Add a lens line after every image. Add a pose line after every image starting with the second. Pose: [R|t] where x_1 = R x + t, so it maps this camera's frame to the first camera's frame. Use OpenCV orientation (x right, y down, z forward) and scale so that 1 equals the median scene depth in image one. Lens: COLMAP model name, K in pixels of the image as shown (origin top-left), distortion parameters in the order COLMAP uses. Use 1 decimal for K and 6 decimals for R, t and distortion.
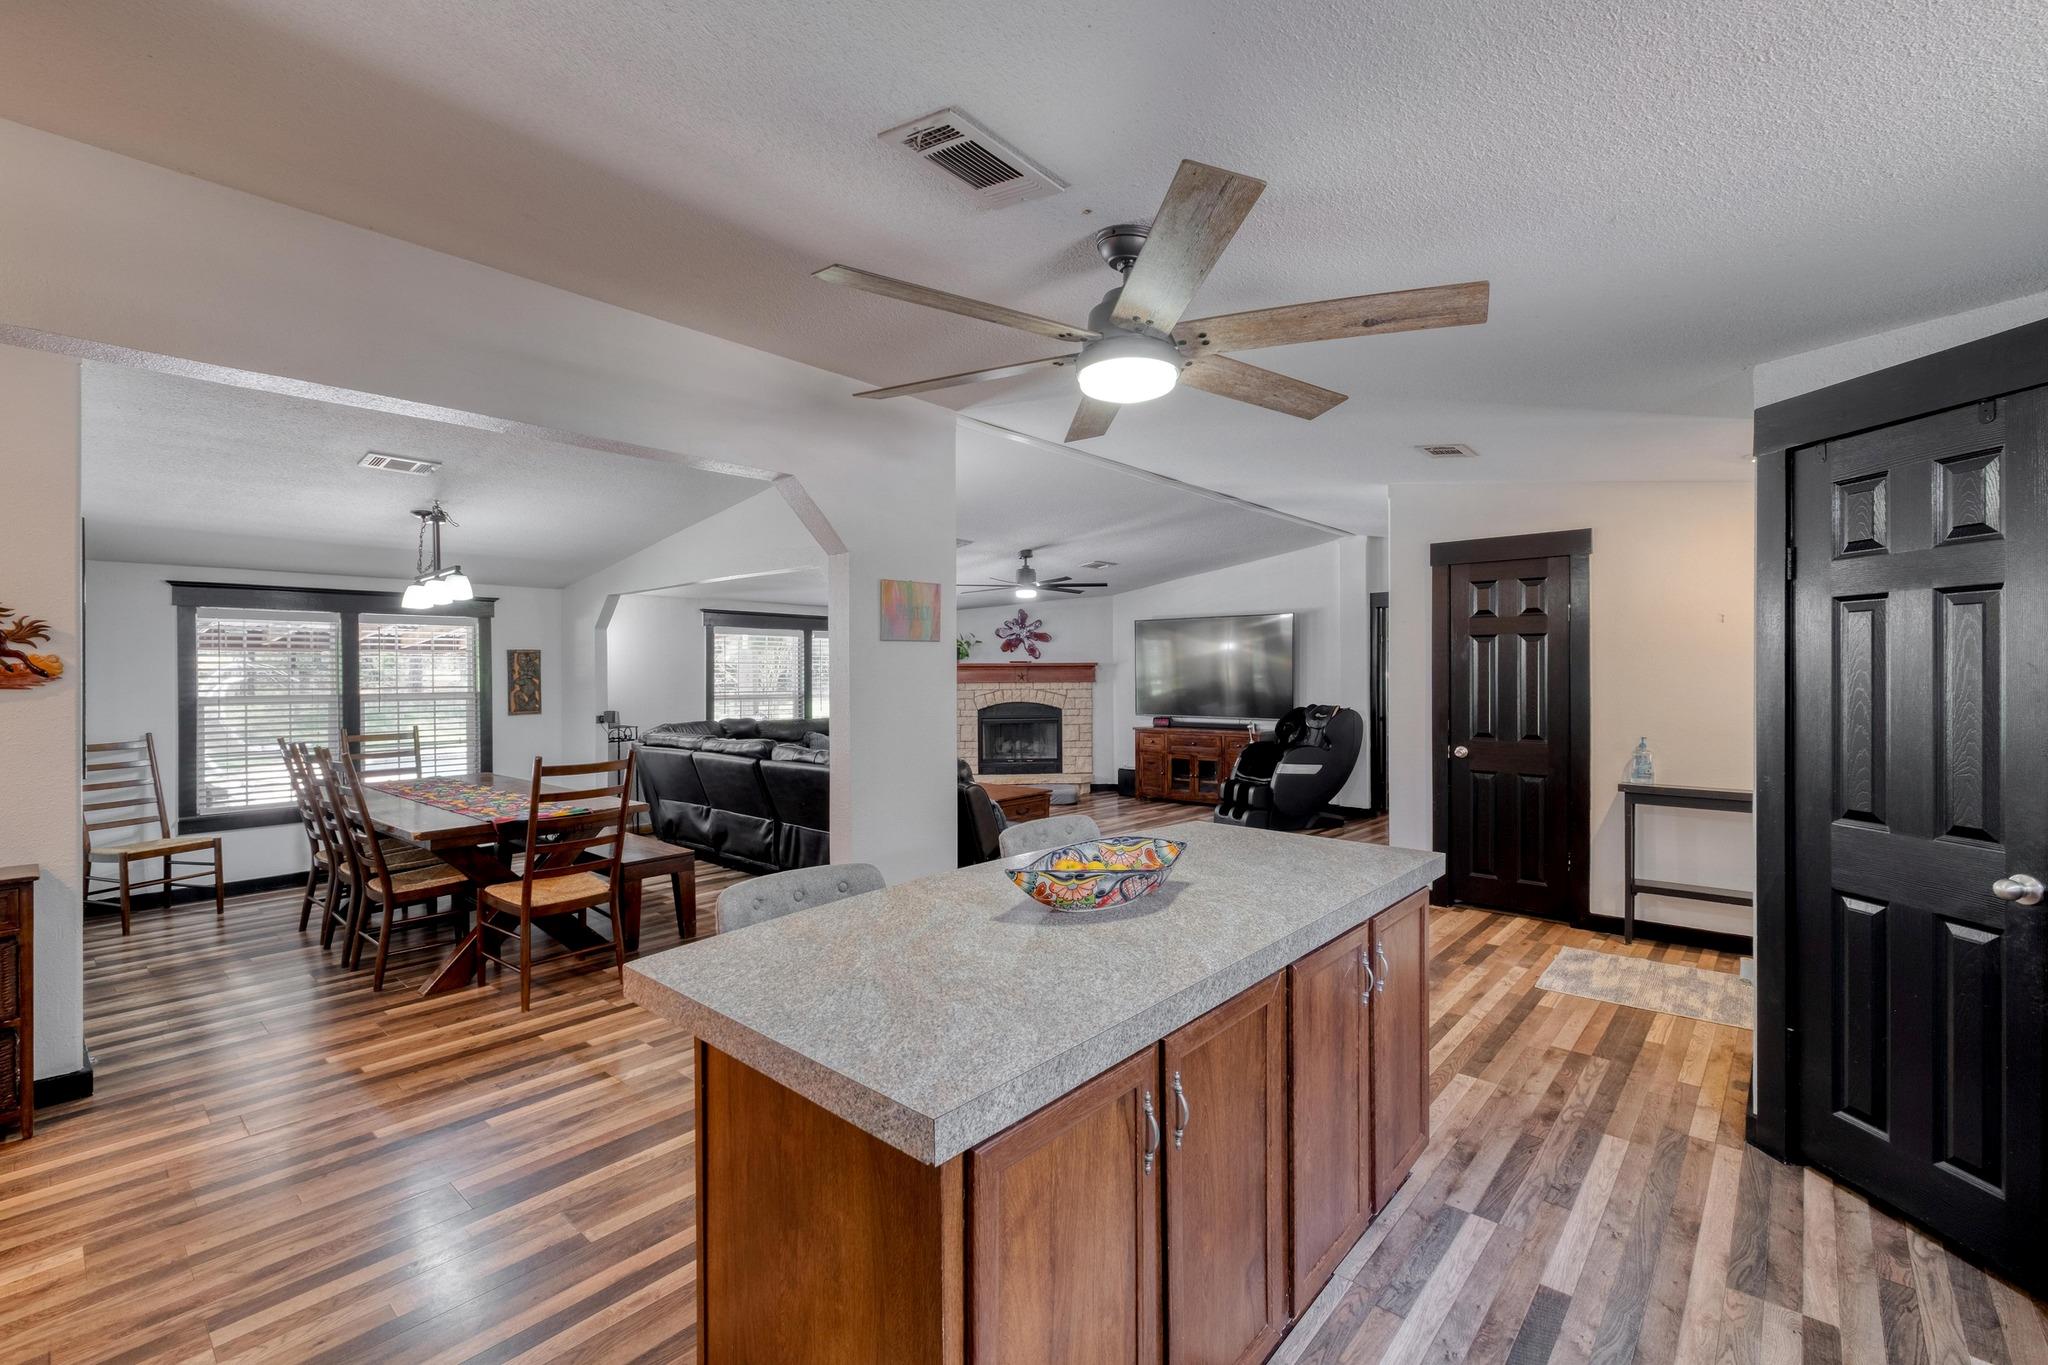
lens RADIAL K [[880.1, 0, 1018.3], [0, 880.1, 677.8], [0, 0, 1]] dist [-0.001956, -0.000500]
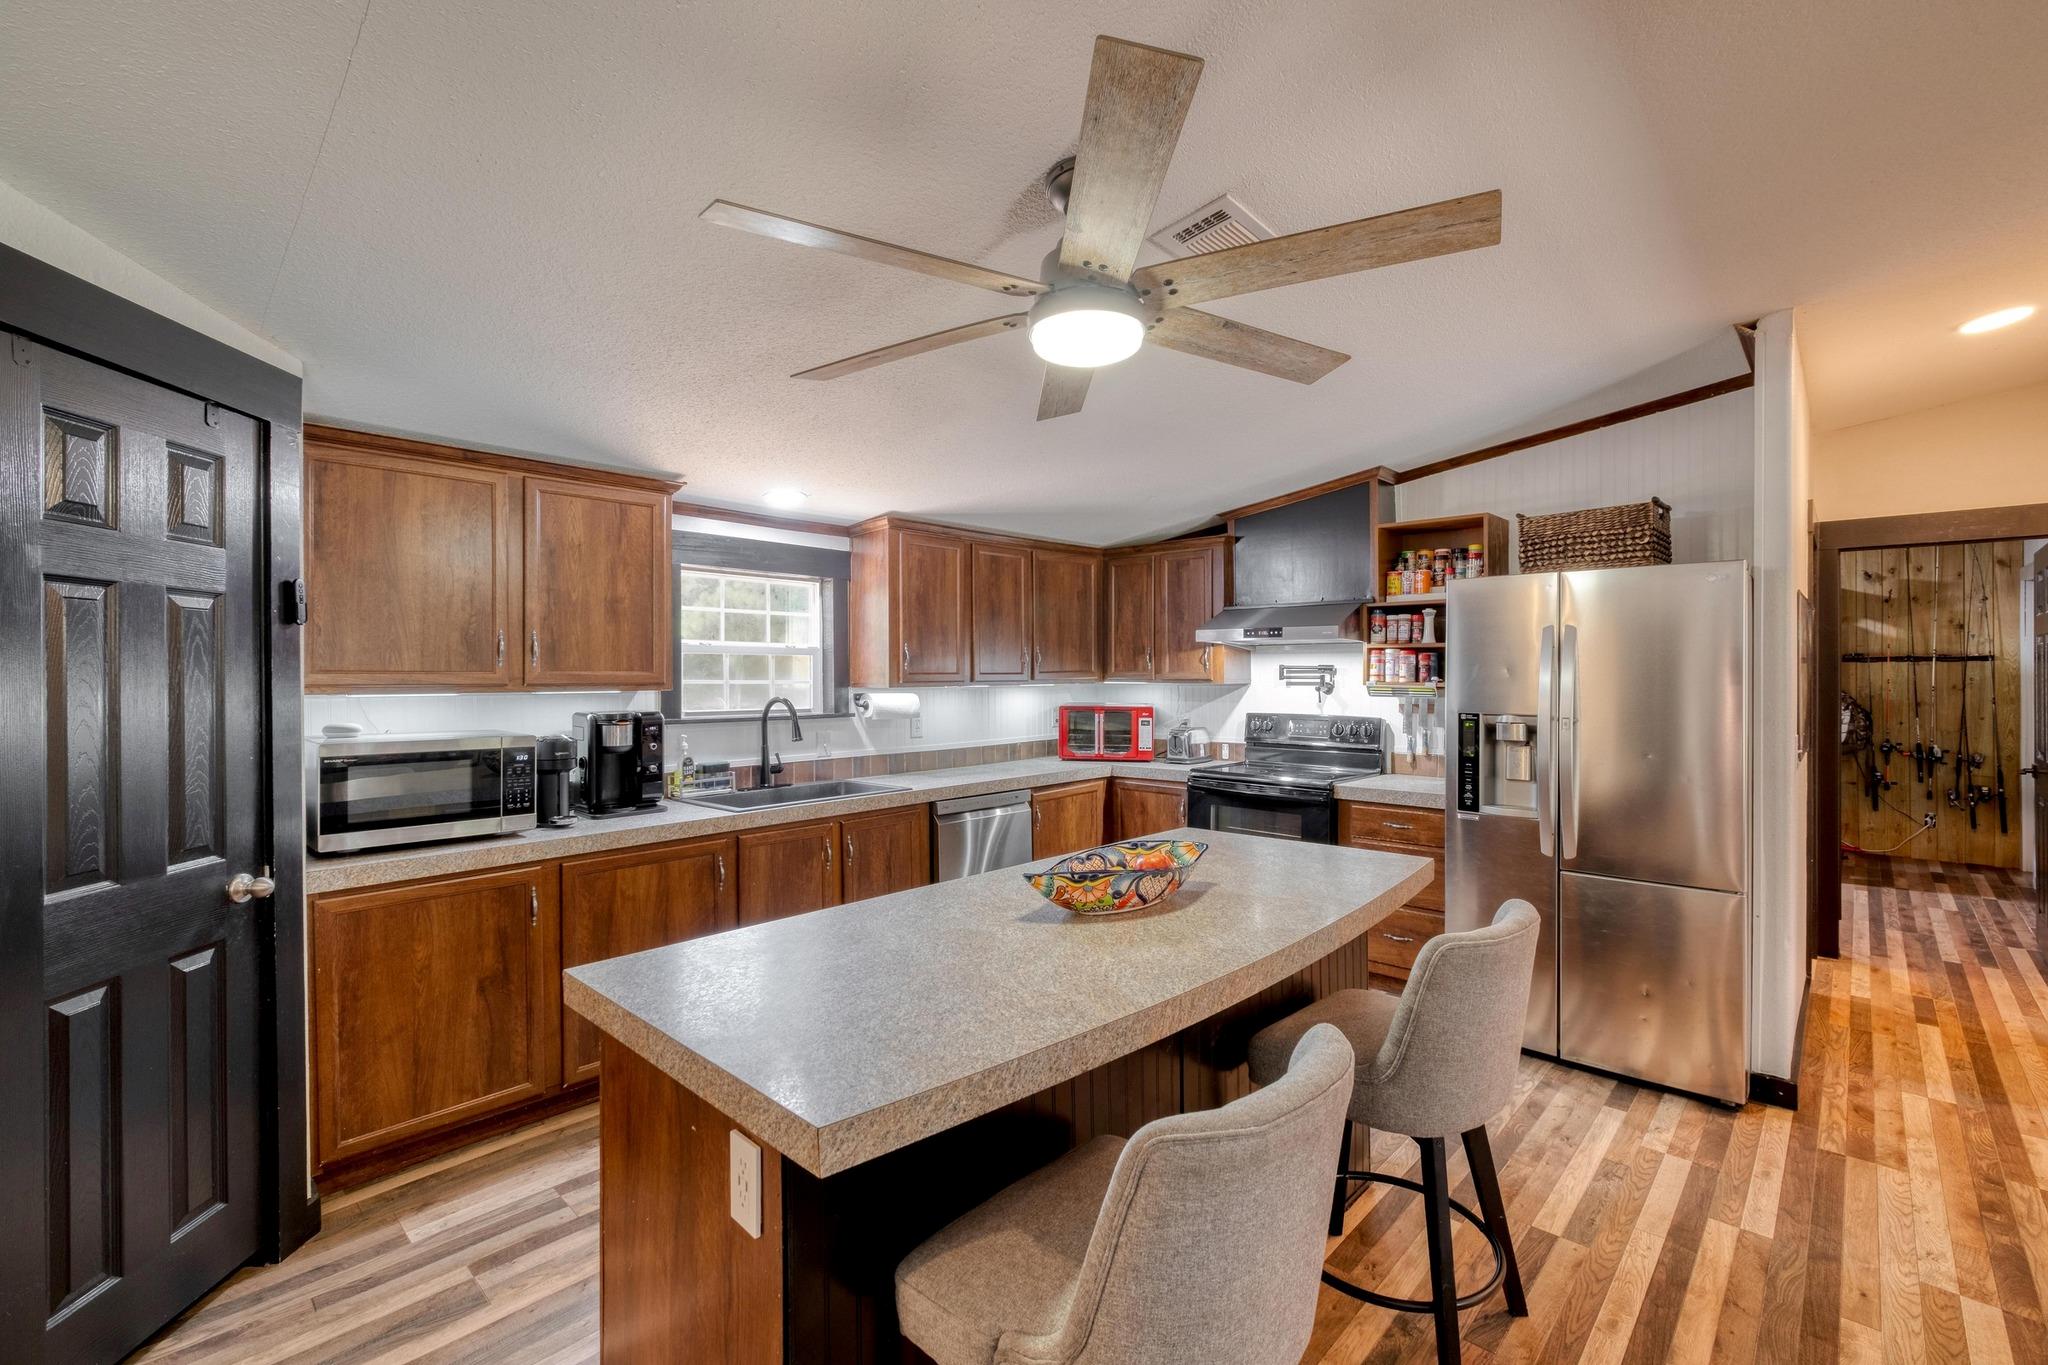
lens RADIAL K [[880.1, 0, 1026.4], [0, 880.1, 676.3], [0, 0, 1]] dist [-0.001956, -0.000500]
pose [[-0.999489, 0.009648, 0.030458, 0.034642], [0.009846, 0.999931, 0.006375, -0.002595], [-0.030395, 0.006672, -0.999516, 0.405580]]
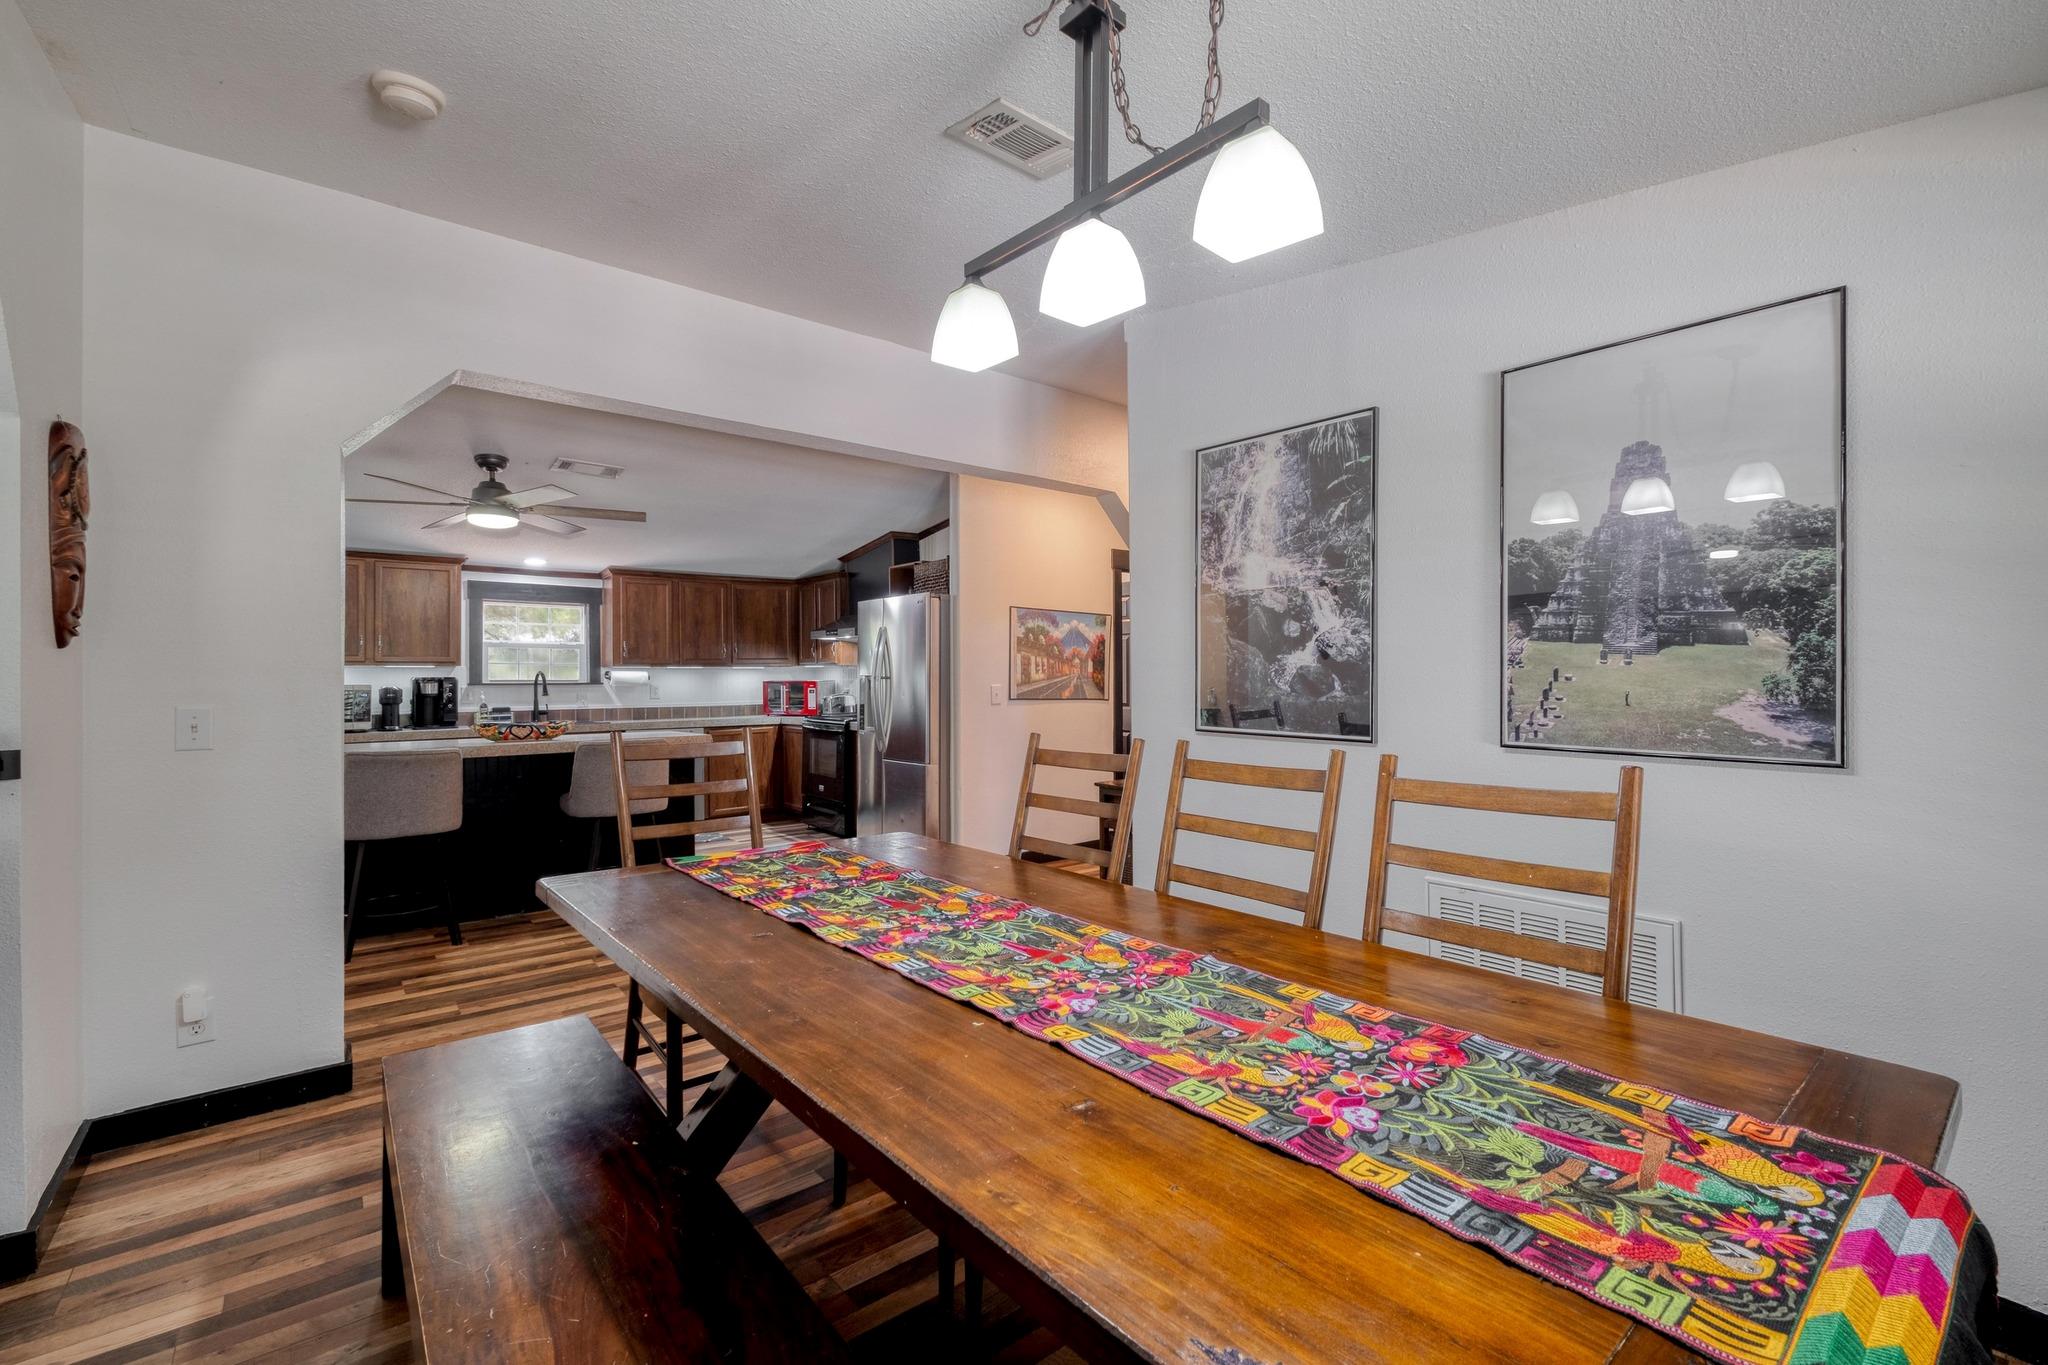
lens RADIAL K [[880.1, 0, 1015.3], [0, 880.1, 675.9], [0, 0, 1]] dist [-0.001956, -0.000500]
pose [[-0.987920, 0.015289, 0.154208, -0.332451], [0.015398, 0.999881, -0.000489, 0.018137], [-0.154197, 0.001891, -0.988038, 0.656401]]
